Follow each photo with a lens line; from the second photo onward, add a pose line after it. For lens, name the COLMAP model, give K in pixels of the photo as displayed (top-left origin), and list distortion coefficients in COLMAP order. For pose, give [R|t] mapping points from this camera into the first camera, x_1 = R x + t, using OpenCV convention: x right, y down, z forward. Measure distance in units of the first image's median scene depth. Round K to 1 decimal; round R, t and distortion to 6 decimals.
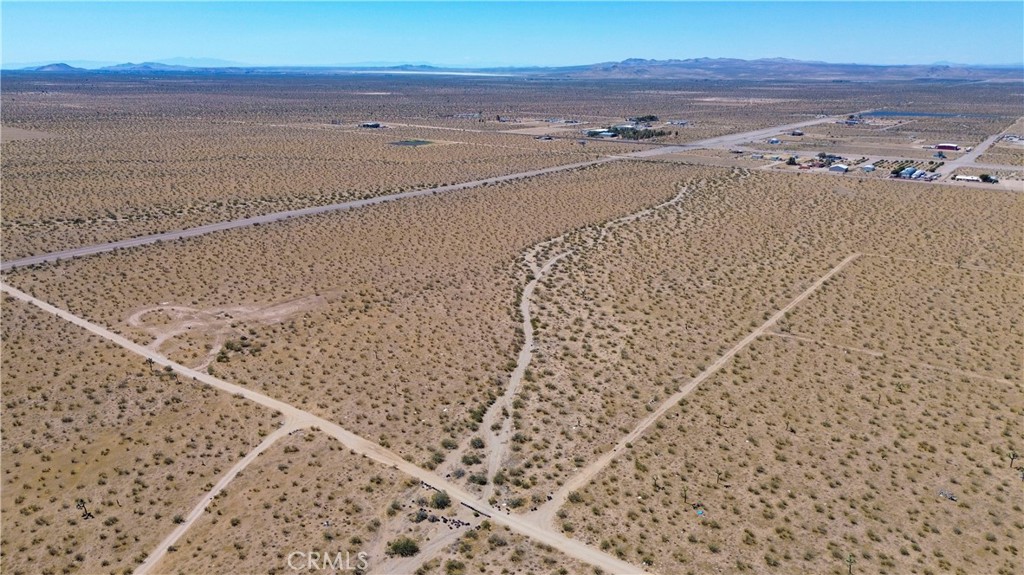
lens RADIAL K [[720.5, 0, 509.4], [0, 720.5, 290.0], [0, 0, 1]] dist [0.071600, -0.075047]
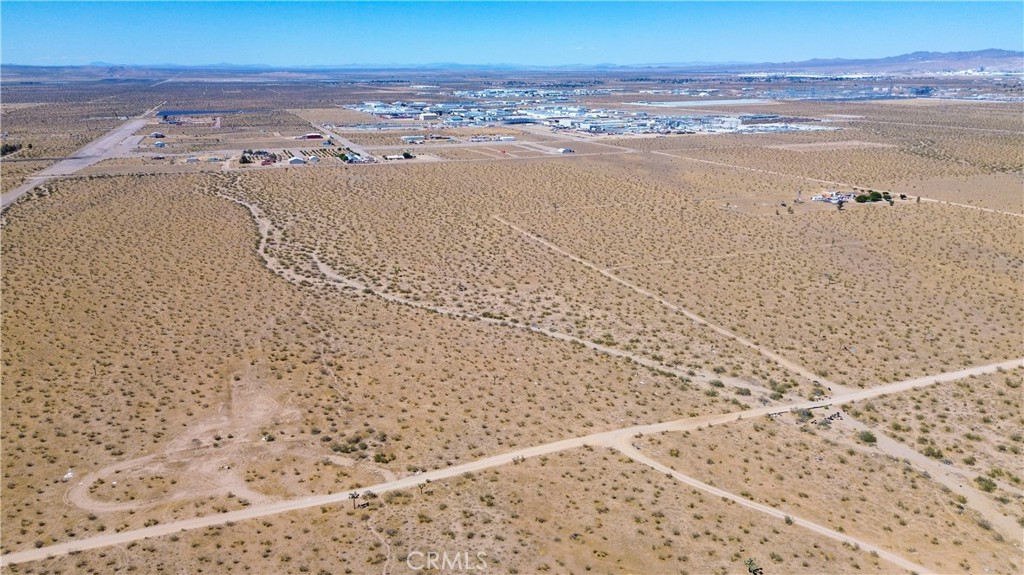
lens RADIAL K [[720.5, 0, 509.4], [0, 720.5, 290.0], [0, 0, 1]] dist [0.071600, -0.075047]
pose [[0.536361, -0.254820, 0.804602, -0.817807], [0.255519, 0.957619, 0.132947, -0.127194], [-0.804380, 0.134283, 0.578741, 0.411455]]
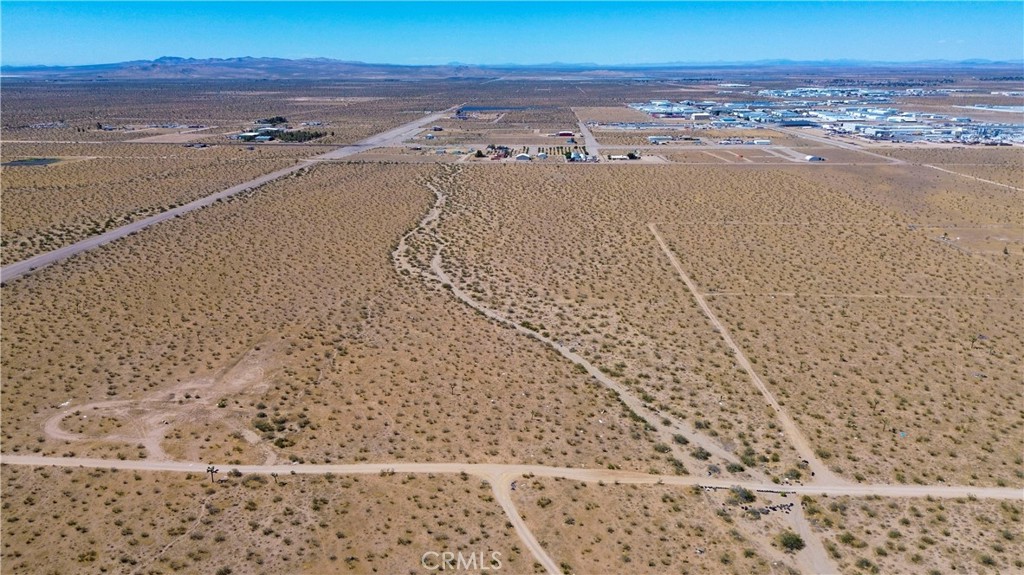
lens RADIAL K [[720.5, 0, 509.4], [0, 720.5, 290.0], [0, 0, 1]] dist [0.071600, -0.075047]
pose [[0.833548, -0.169801, 0.525705, -0.534614], [0.169453, 0.984307, 0.049245, -0.060586], [-0.525817, 0.048034, 0.849240, 0.184261]]
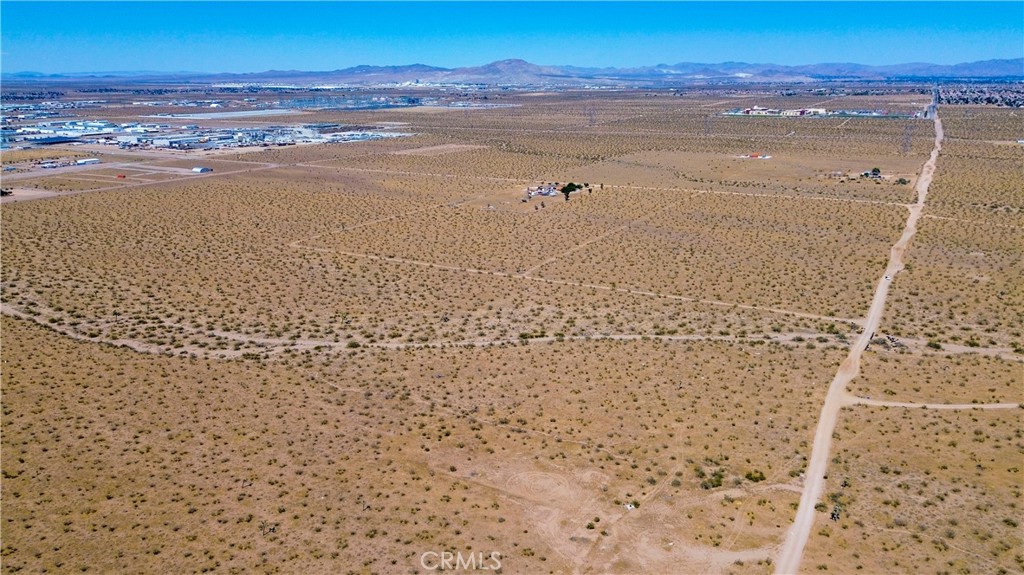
lens RADIAL K [[720.5, 0, 509.4], [0, 720.5, 290.0], [0, 0, 1]] dist [0.071600, -0.075047]
pose [[-0.120599, -0.285989, 0.950614, -0.926962], [0.296571, 0.903490, 0.309436, -0.341824], [-0.947366, 0.319242, -0.024144, 1.106258]]
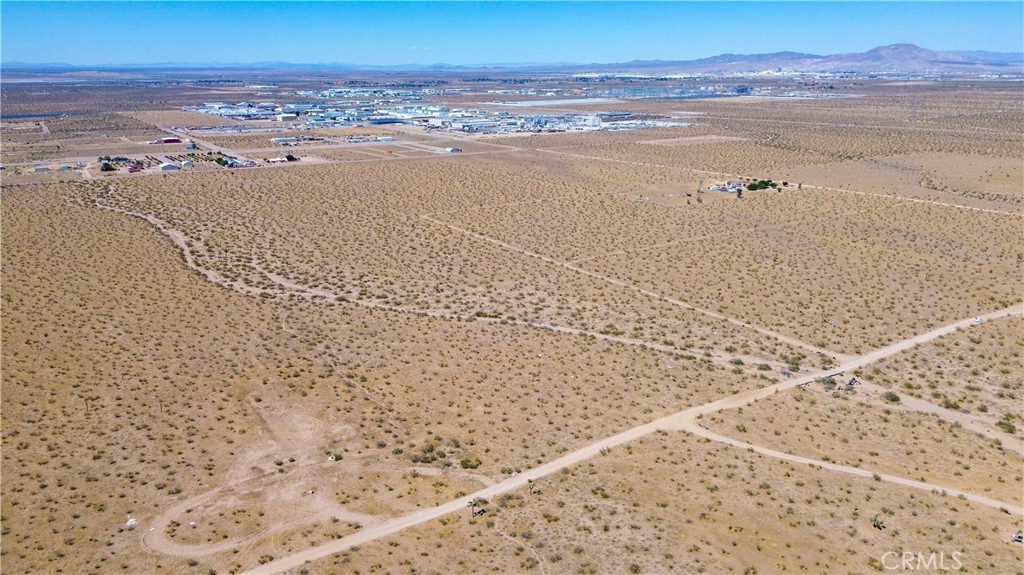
lens RADIAL K [[720.5, 0, 509.4], [0, 720.5, 290.0], [0, 0, 1]] dist [0.071600, -0.075047]
pose [[0.343517, -0.282856, 0.895538, -0.911176], [0.282765, 0.940468, 0.188582, -0.181074], [-0.895567, 0.188446, 0.403049, 0.595397]]
